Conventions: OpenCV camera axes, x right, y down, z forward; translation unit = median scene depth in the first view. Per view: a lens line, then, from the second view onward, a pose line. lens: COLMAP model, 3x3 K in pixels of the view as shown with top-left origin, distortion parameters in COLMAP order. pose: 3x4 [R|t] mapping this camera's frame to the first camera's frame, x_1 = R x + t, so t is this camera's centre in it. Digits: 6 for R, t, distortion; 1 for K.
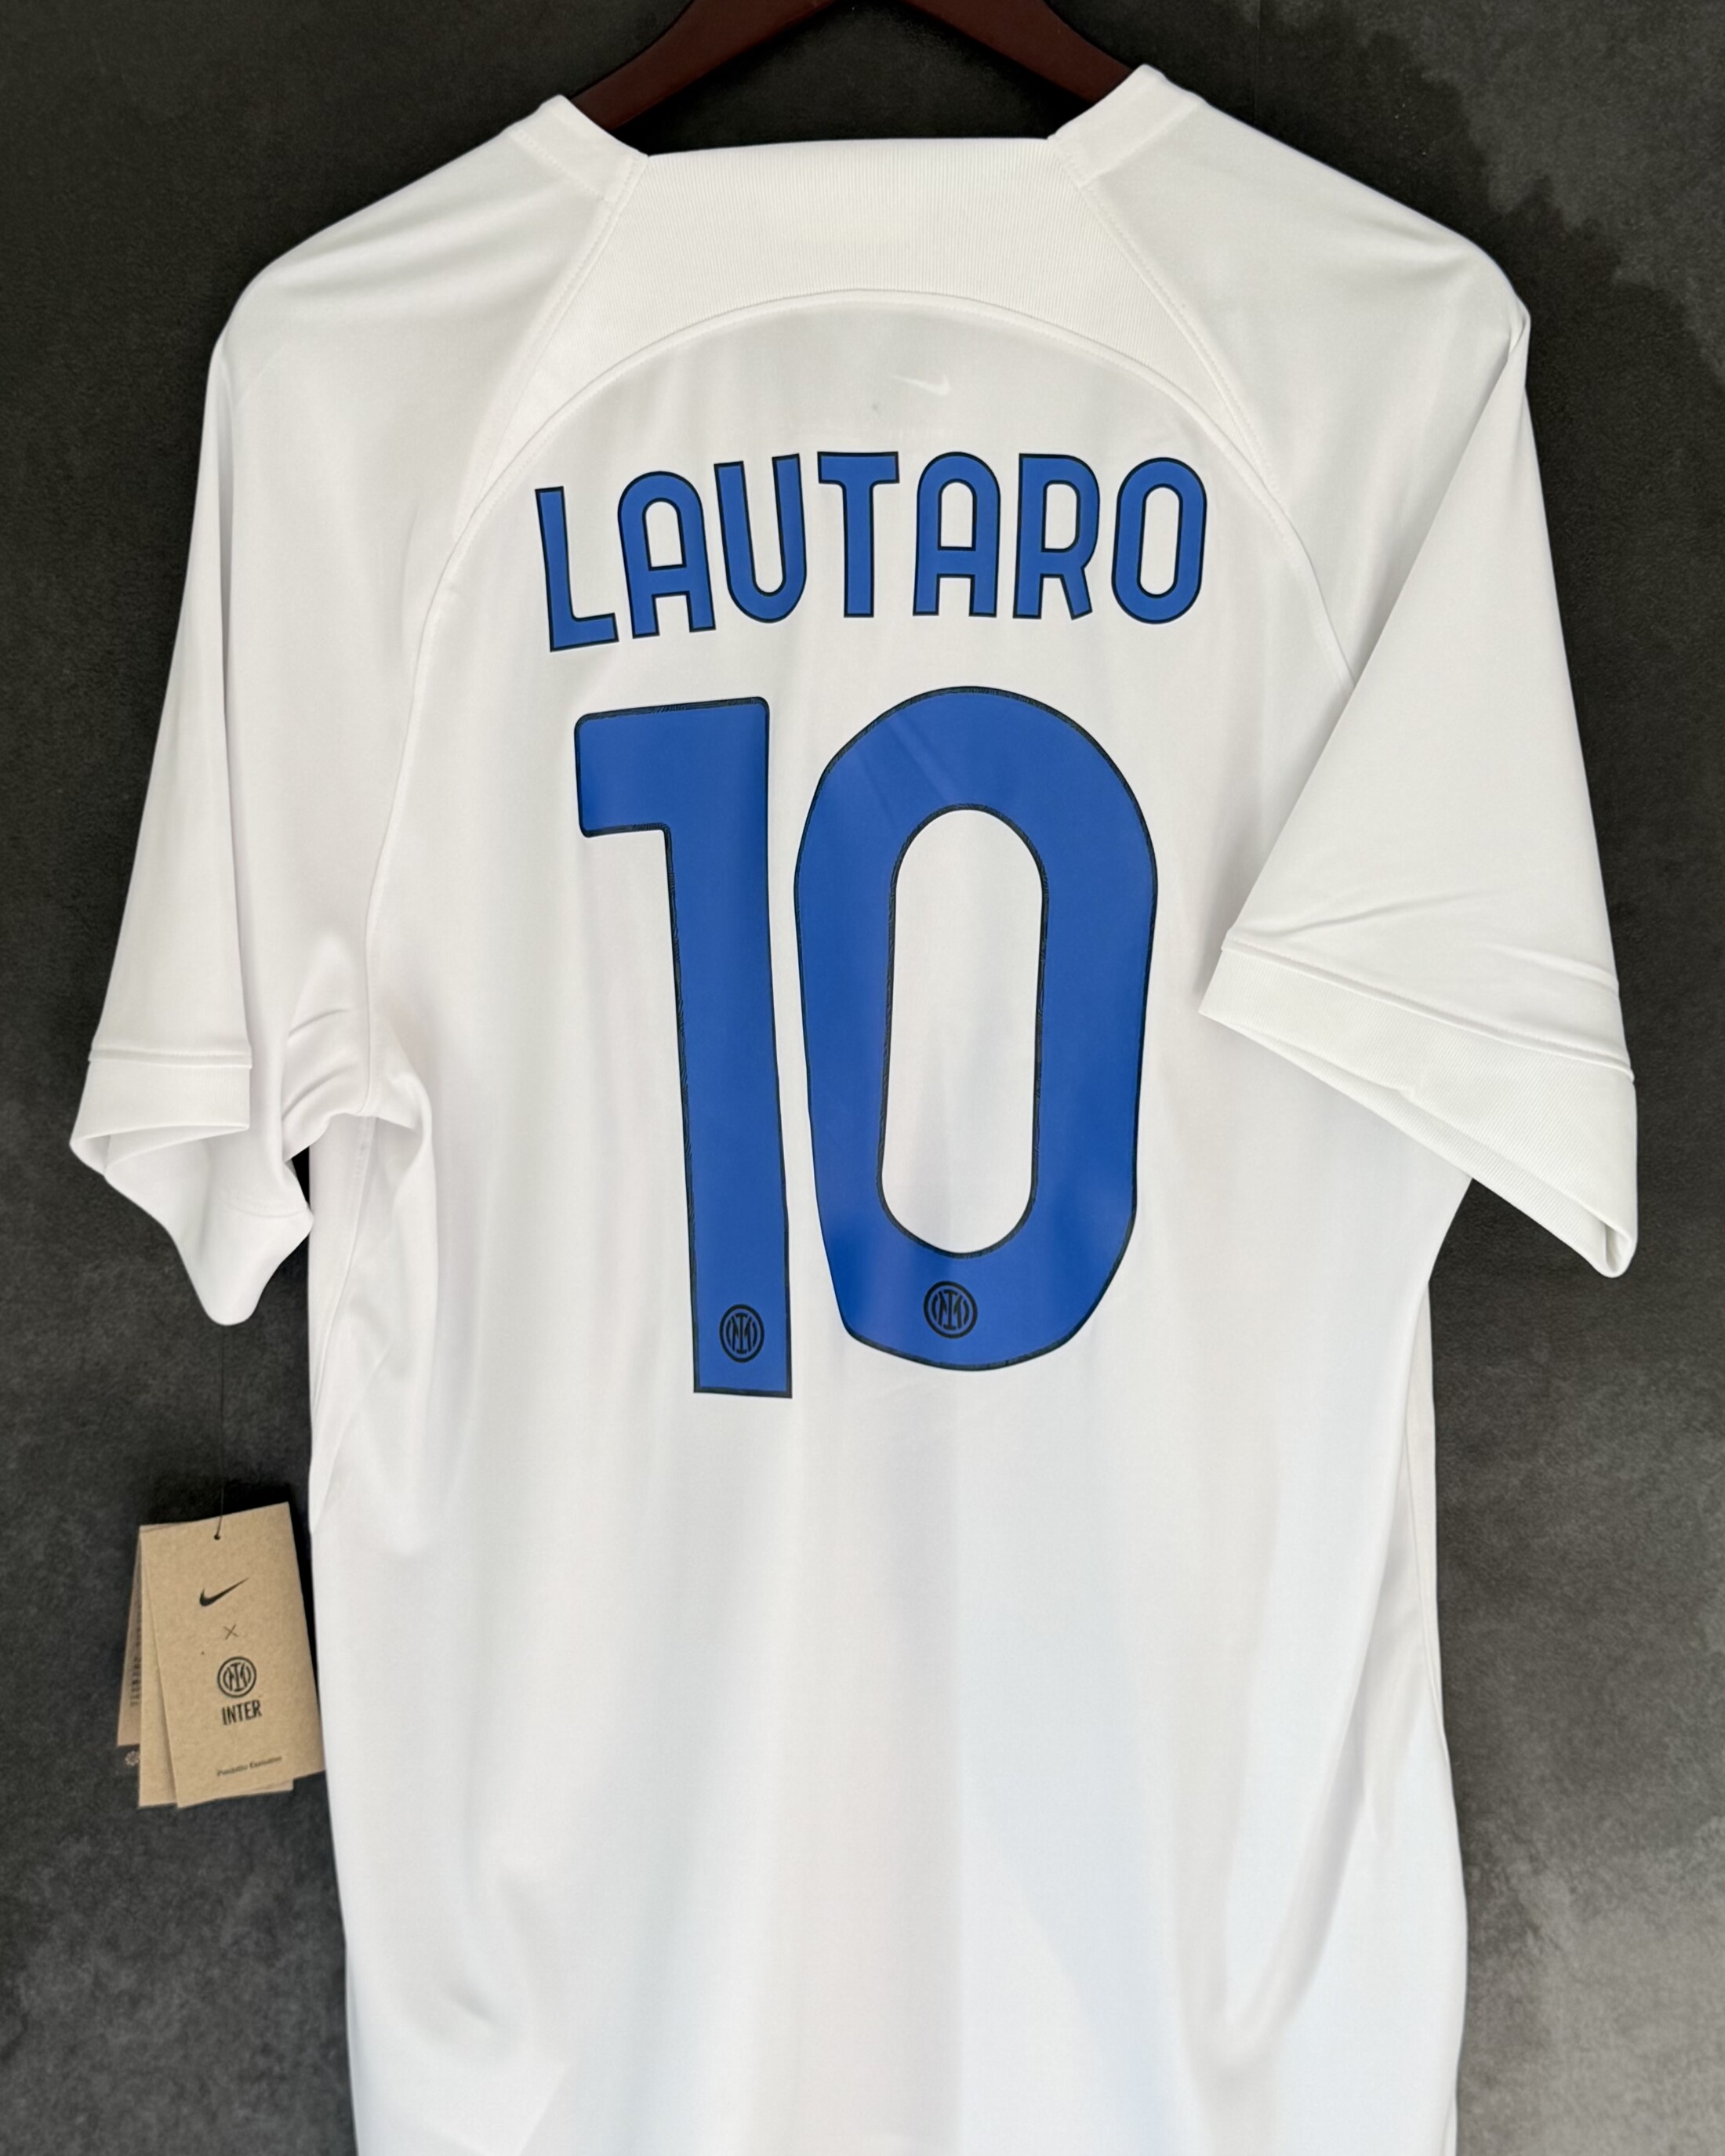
lens RADIAL K [[2331.2, 0, 854.5], [0, 2331.2, 1084.4], [0, 0, 1]] dist [-0.019976, 0.000000]
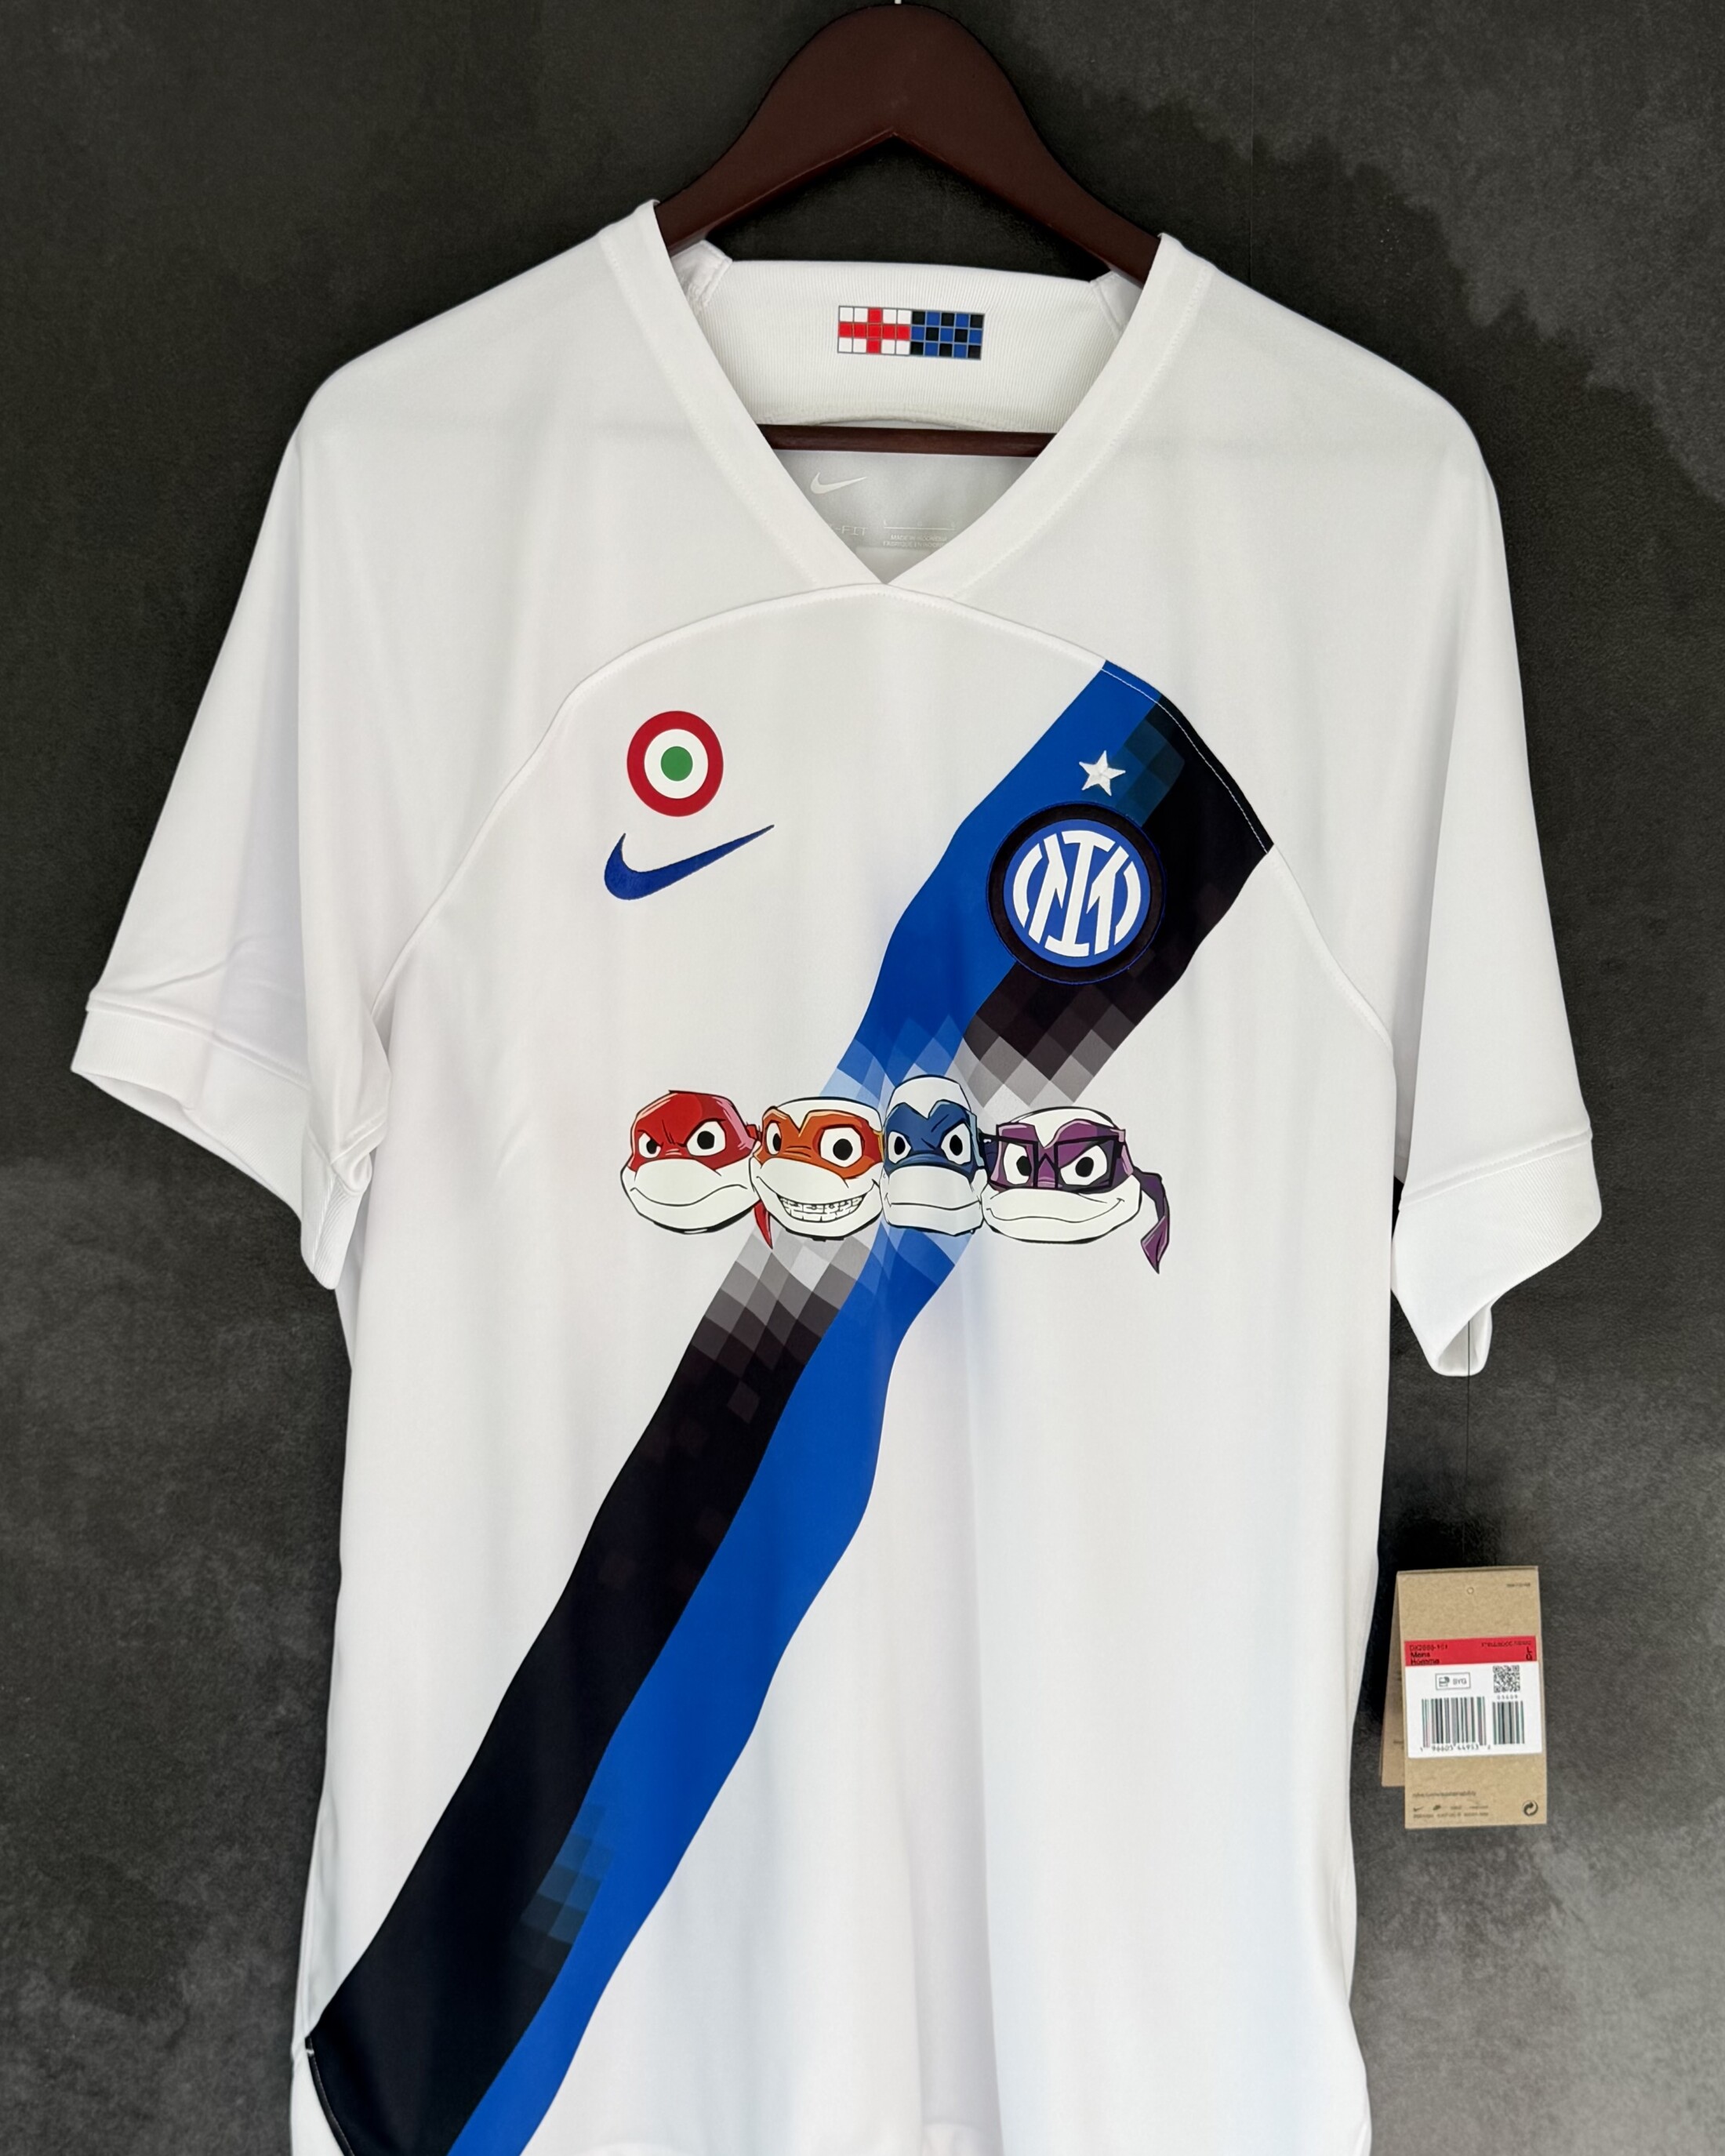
lens RADIAL K [[2331.2, 0, 869.3], [0, 2331.2, 1068.9], [0, 0, 1]] dist [-0.019976, 0.000000]
pose [[0.999595, -0.027062, -0.008846, -0.009487], [0.026773, 0.999151, -0.031317, -0.002036], [0.009686, 0.031068, 0.999470, -0.101656]]
